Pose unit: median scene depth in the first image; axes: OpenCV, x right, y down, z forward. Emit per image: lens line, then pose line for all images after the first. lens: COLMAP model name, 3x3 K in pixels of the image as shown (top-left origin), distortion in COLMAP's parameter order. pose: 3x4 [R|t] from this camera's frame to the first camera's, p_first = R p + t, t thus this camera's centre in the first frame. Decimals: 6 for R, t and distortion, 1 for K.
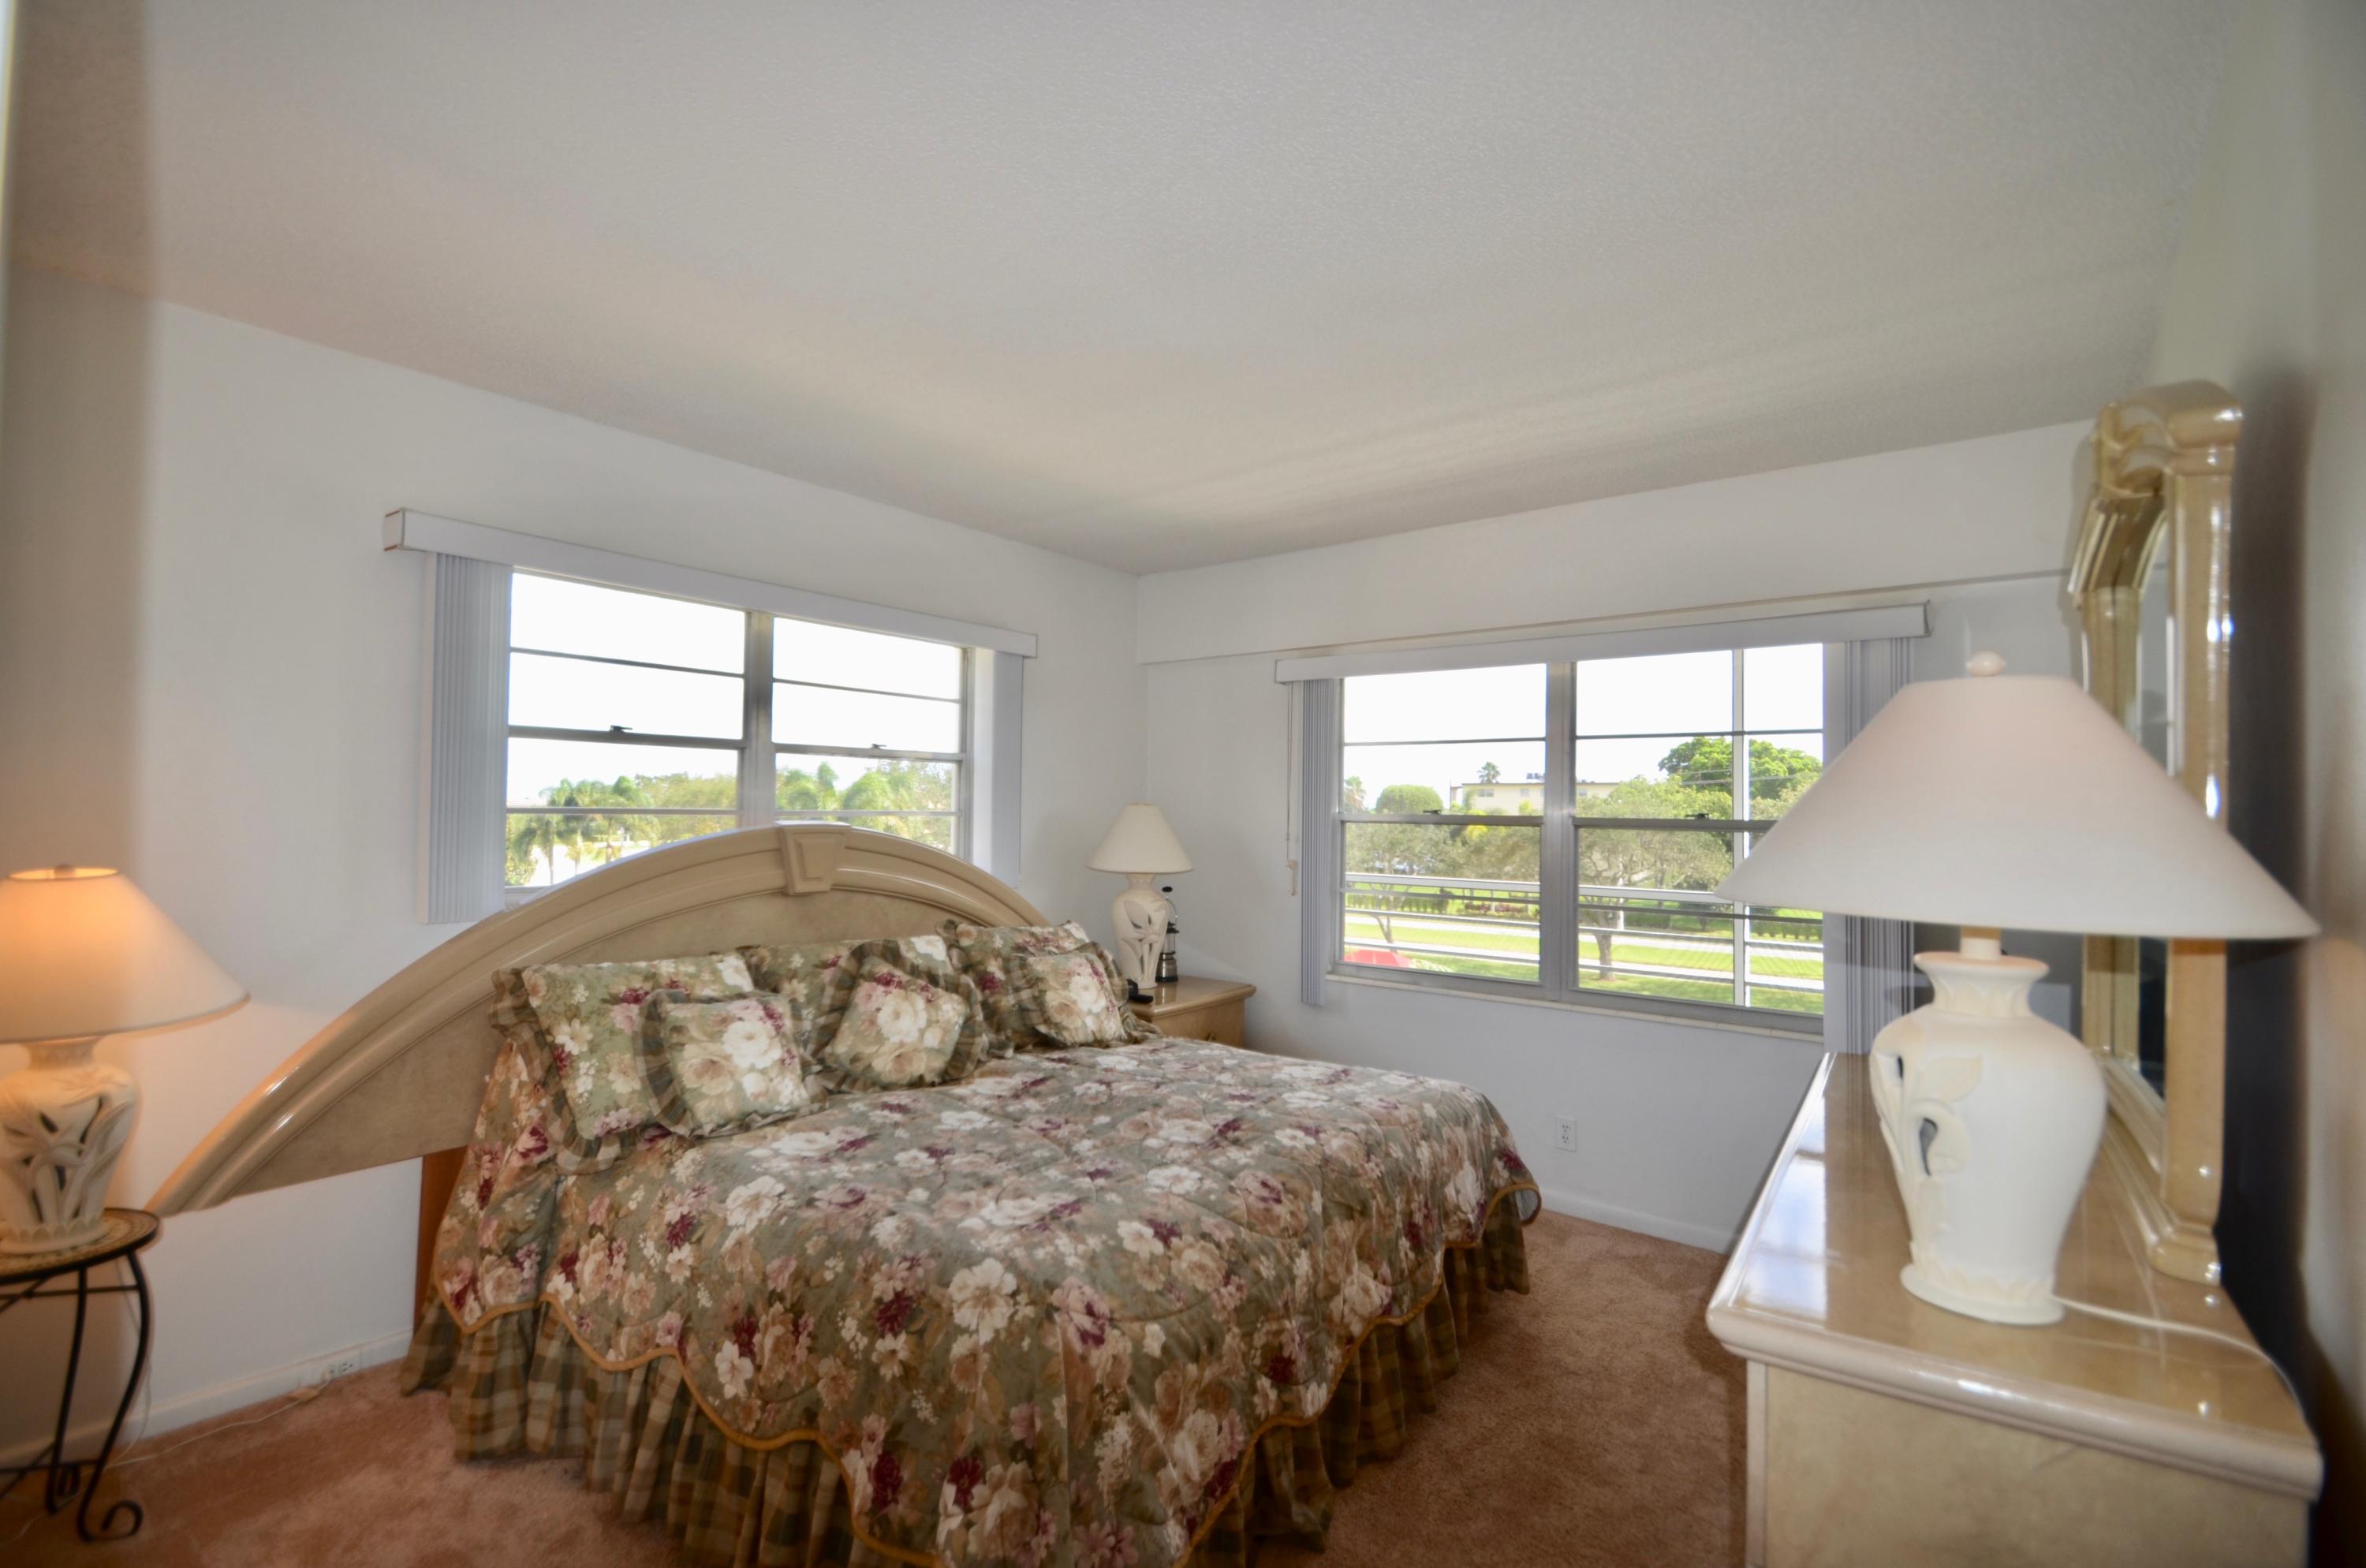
lens RADIAL K [[1077.6, 0, 1136.6], [0, 1077.6, 788.6], [0, 0, 1]] dist [0.017216, -0.020517]
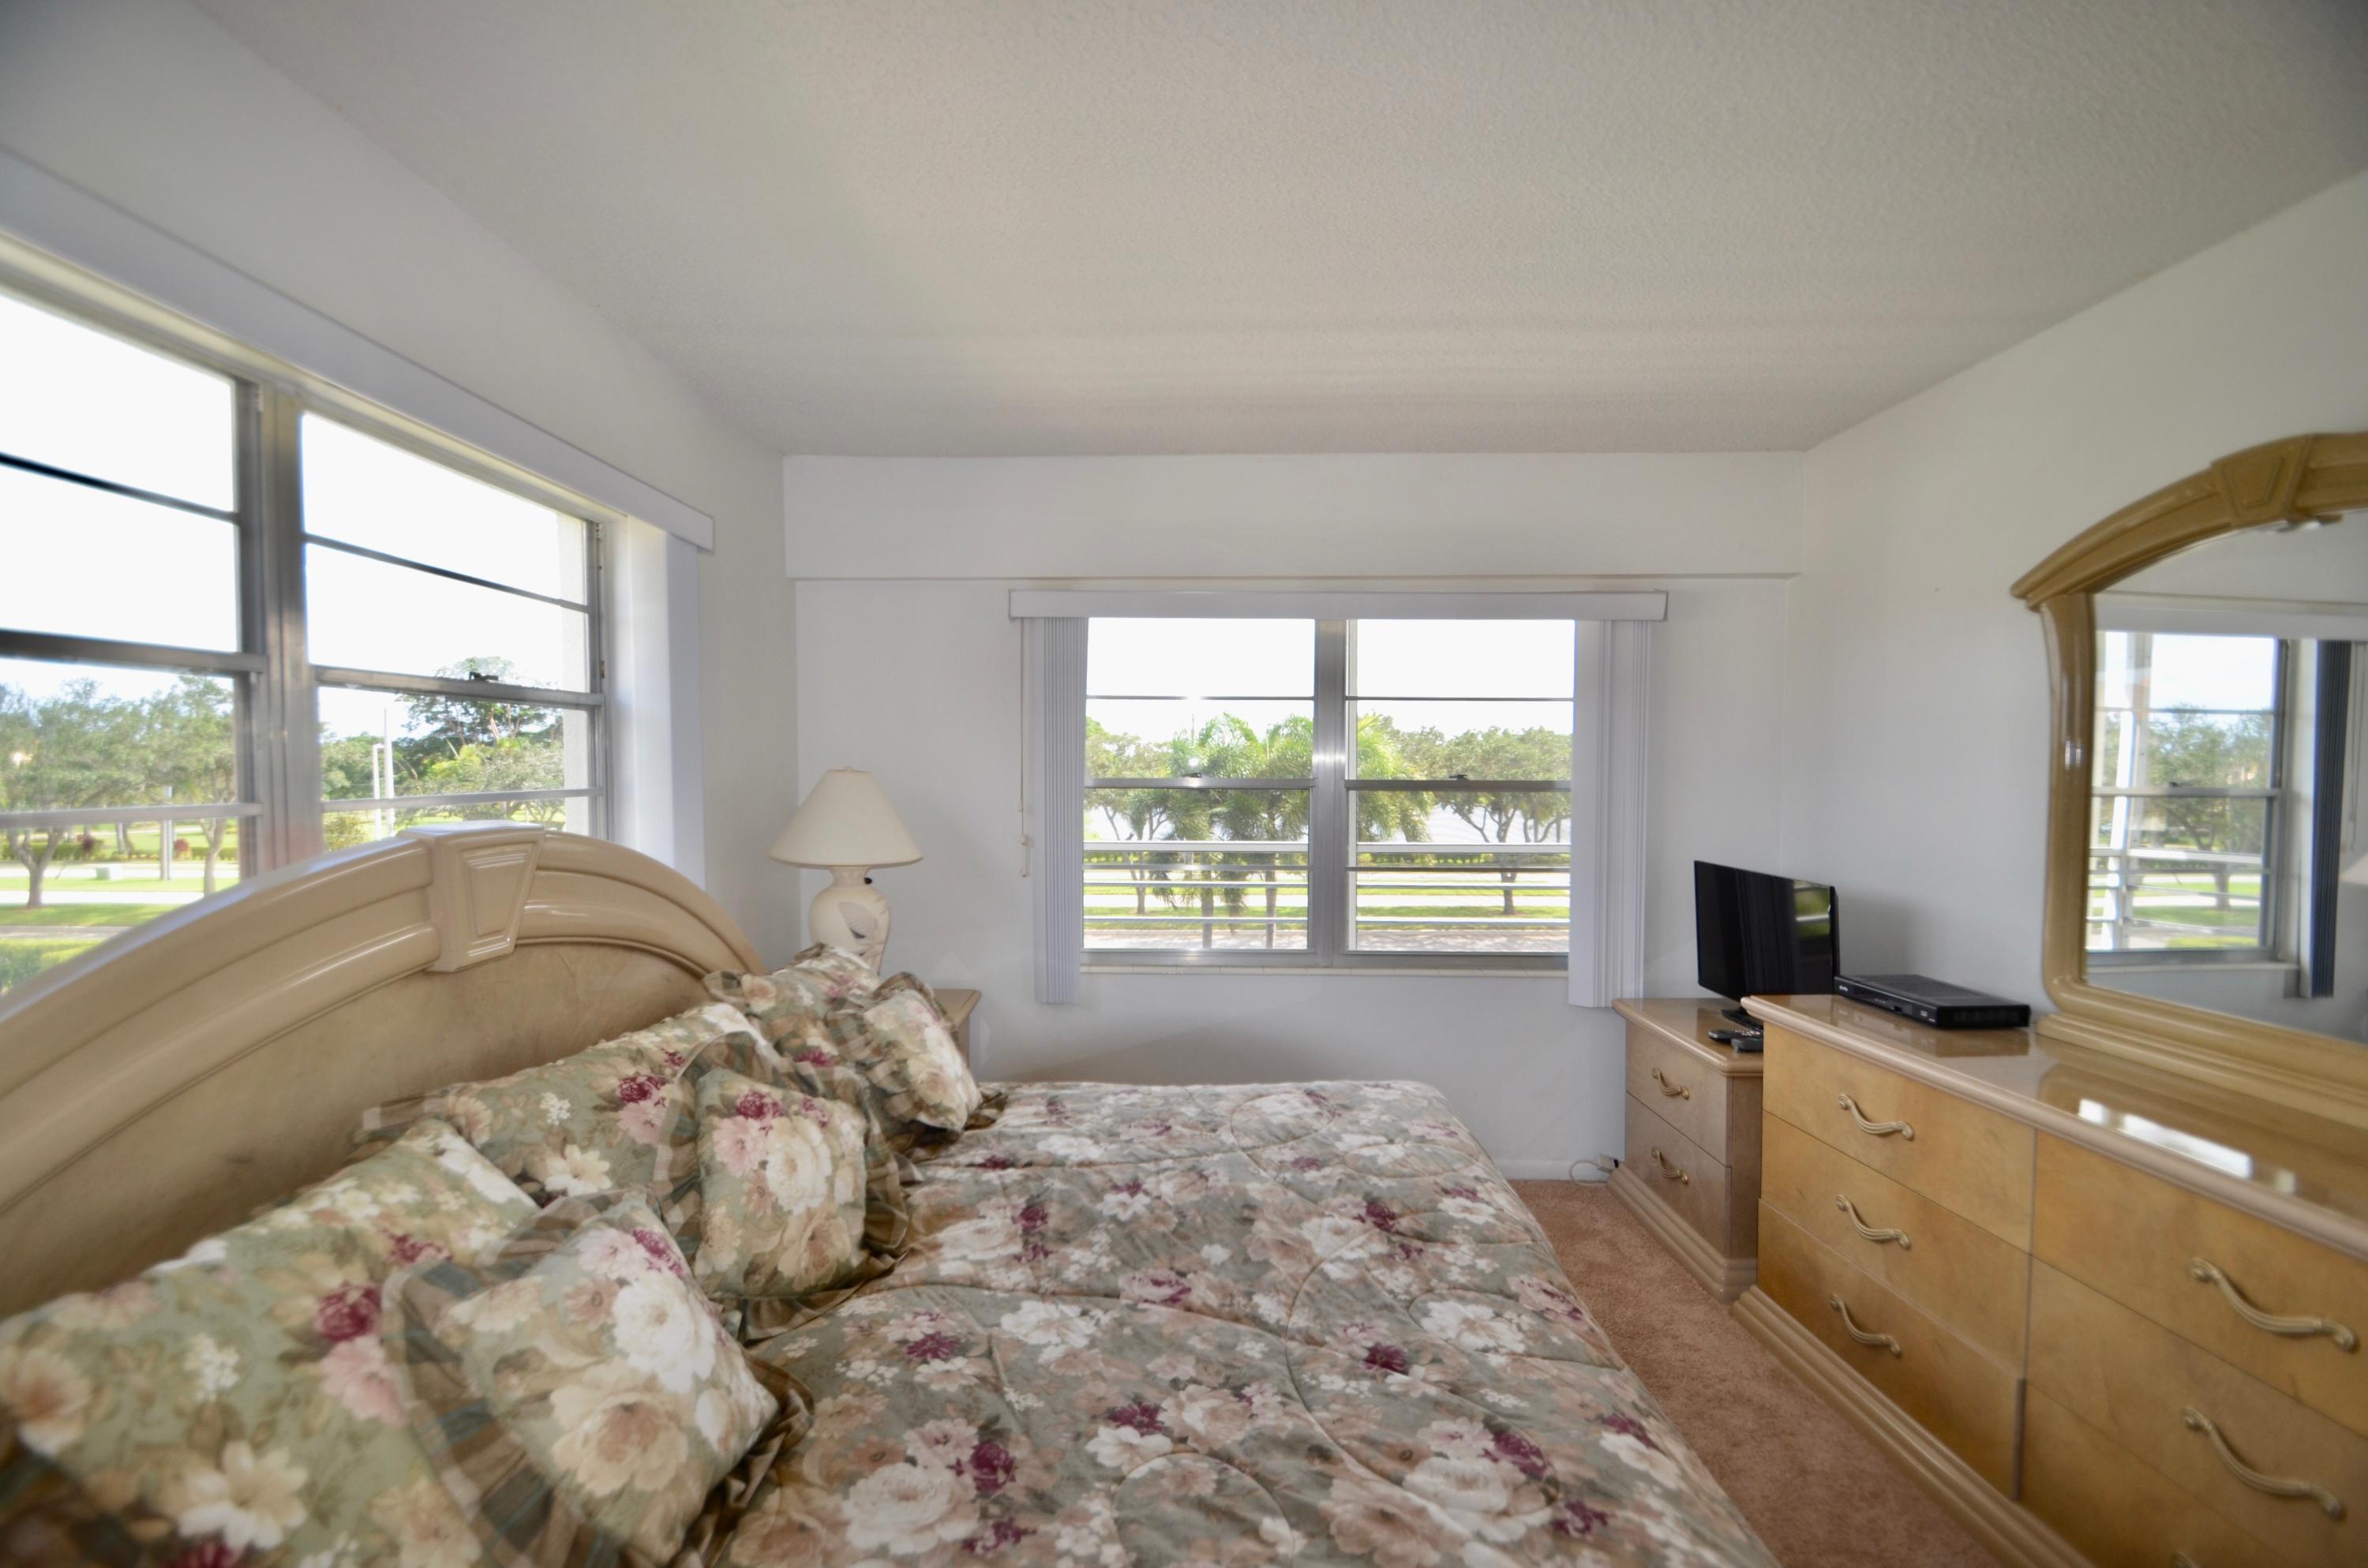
lens RADIAL K [[1036.0, 0, 1174.5], [0, 1036.0, 805.8], [0, 0, 1]] dist [0.017369, -0.017939]
pose [[0.784617, -0.036391, 0.618912, -0.412693], [-0.005315, 0.997844, 0.065410, -0.014174], [-0.619959, -0.054611, 0.782732, 0.484855]]
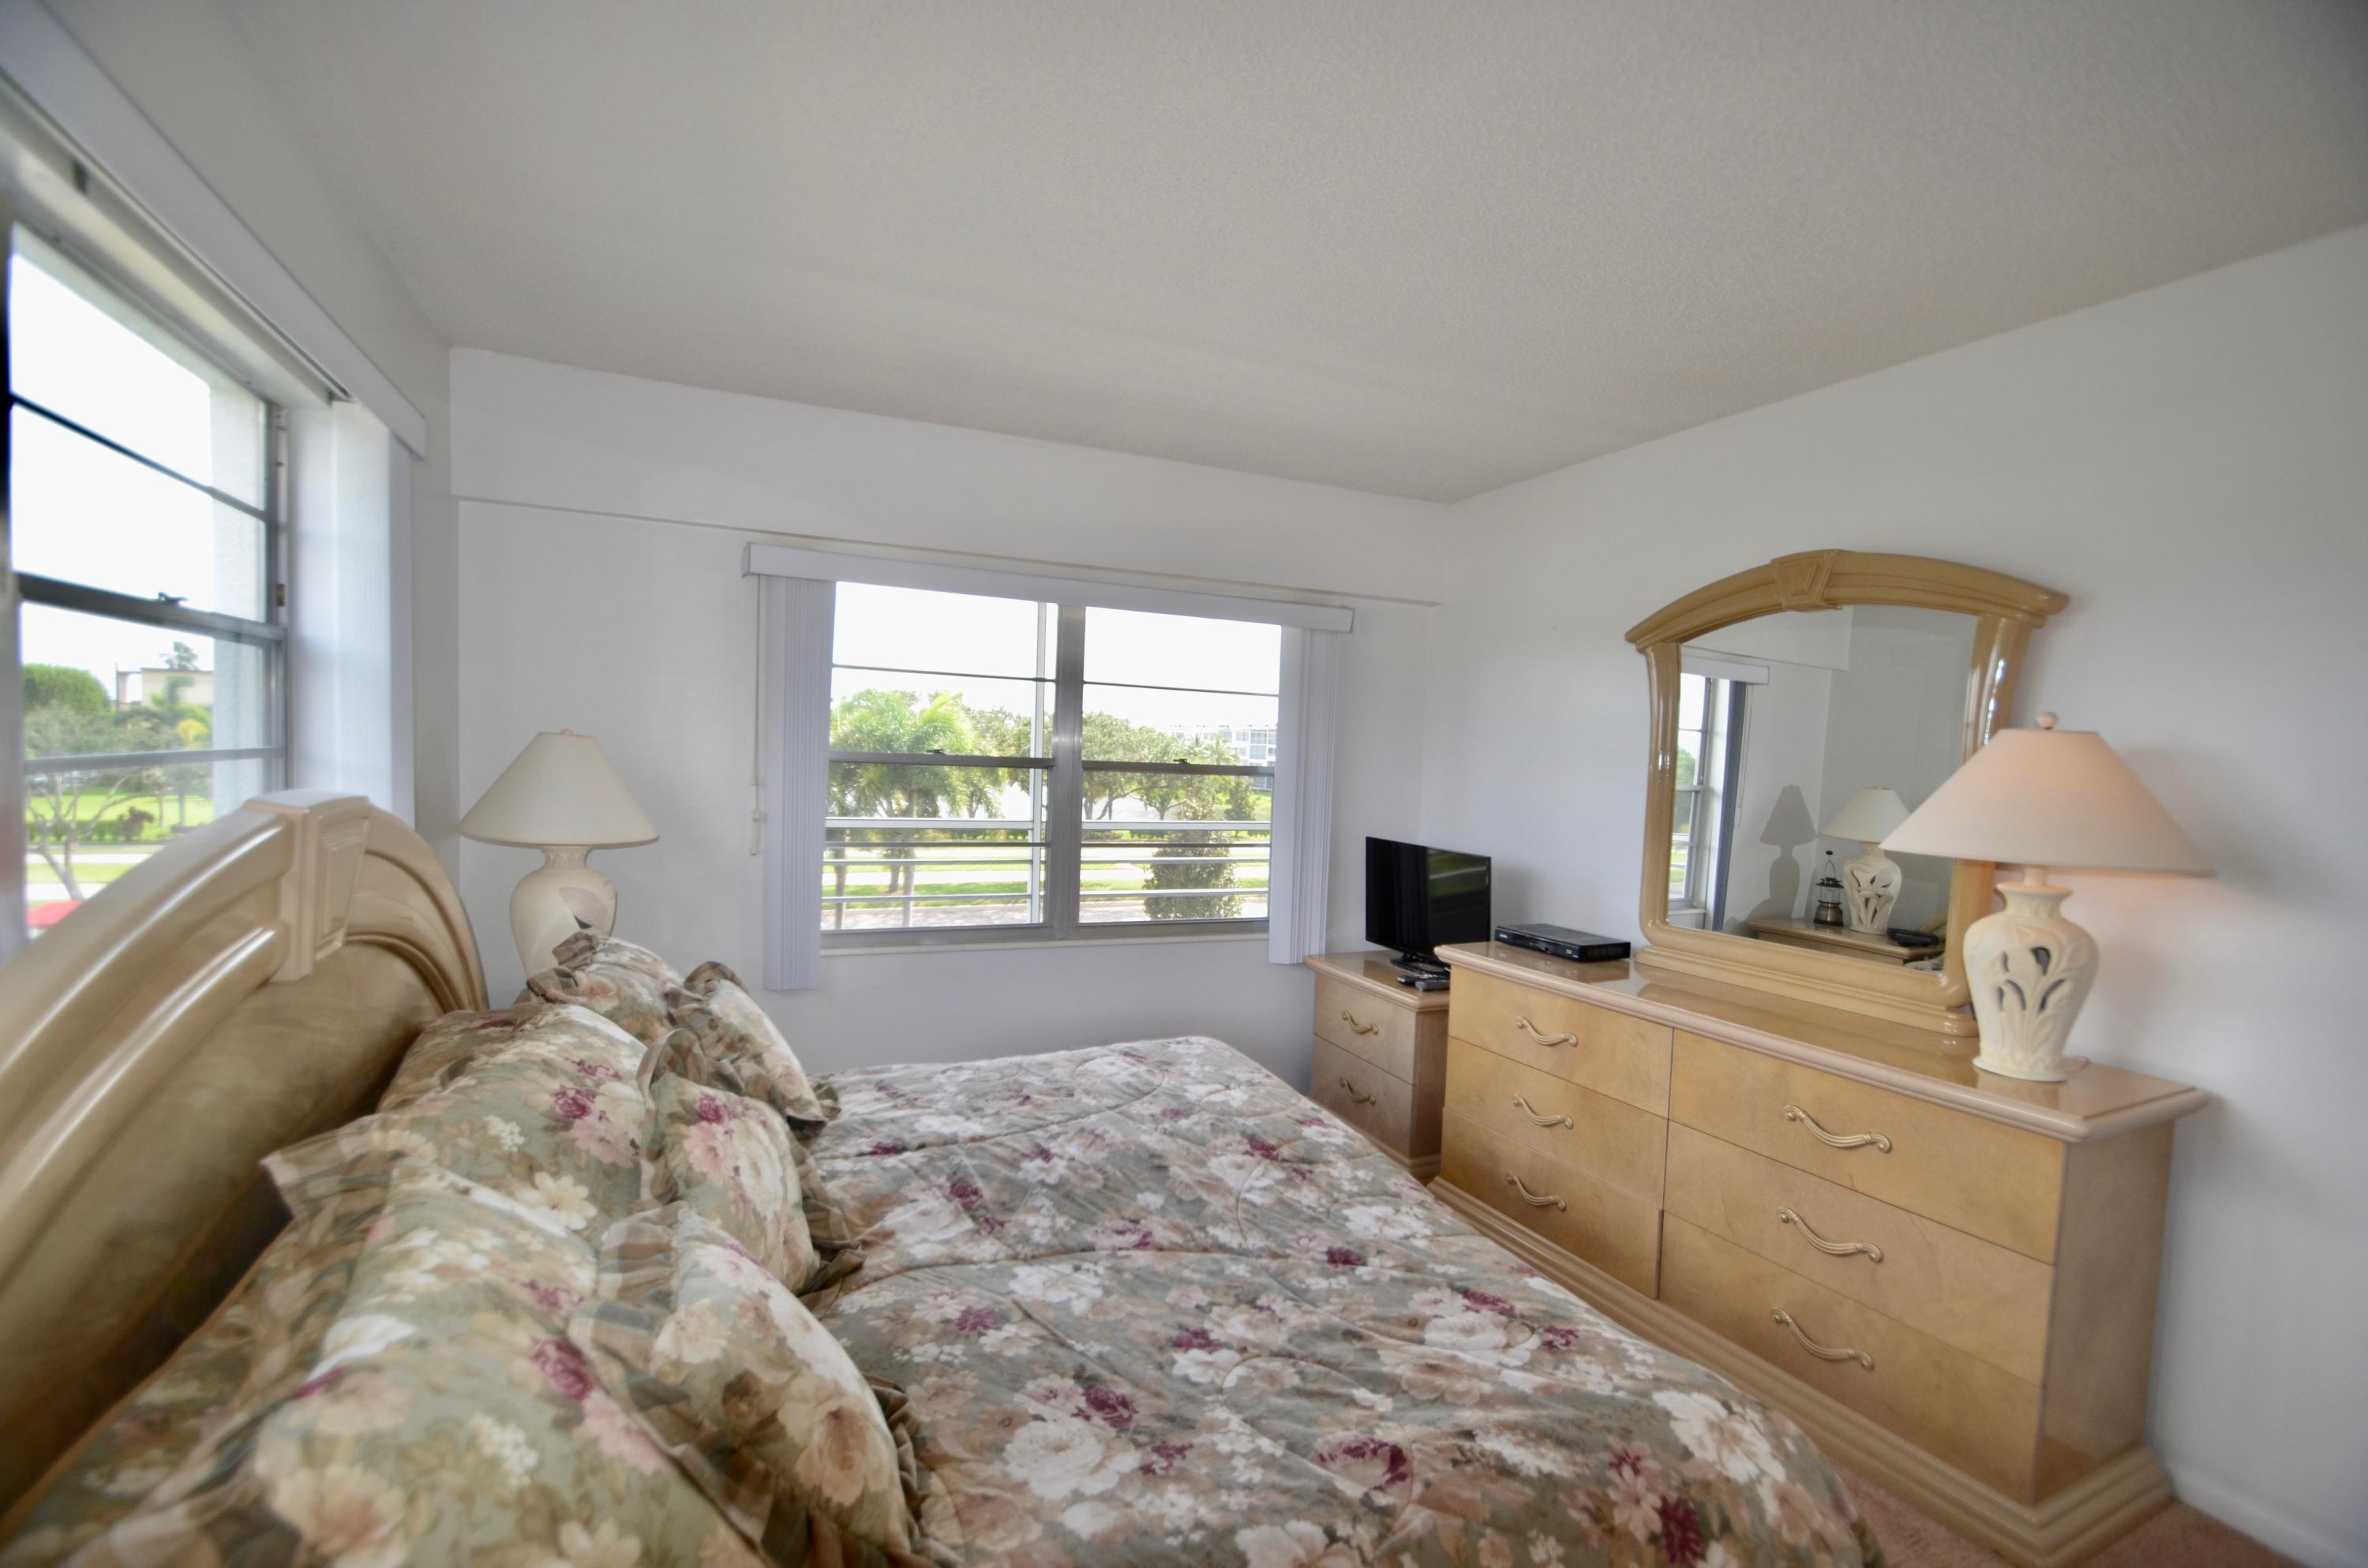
lens RADIAL K [[1036.0, 0, 1174.5], [0, 1036.0, 805.8], [0, 0, 1]] dist [0.017369, -0.017939]
pose [[0.460890, -0.044298, 0.886351, -0.592843], [-0.050677, 0.995810, 0.076120, -0.013378], [-0.886009, -0.080001, 0.456714, 0.635543]]
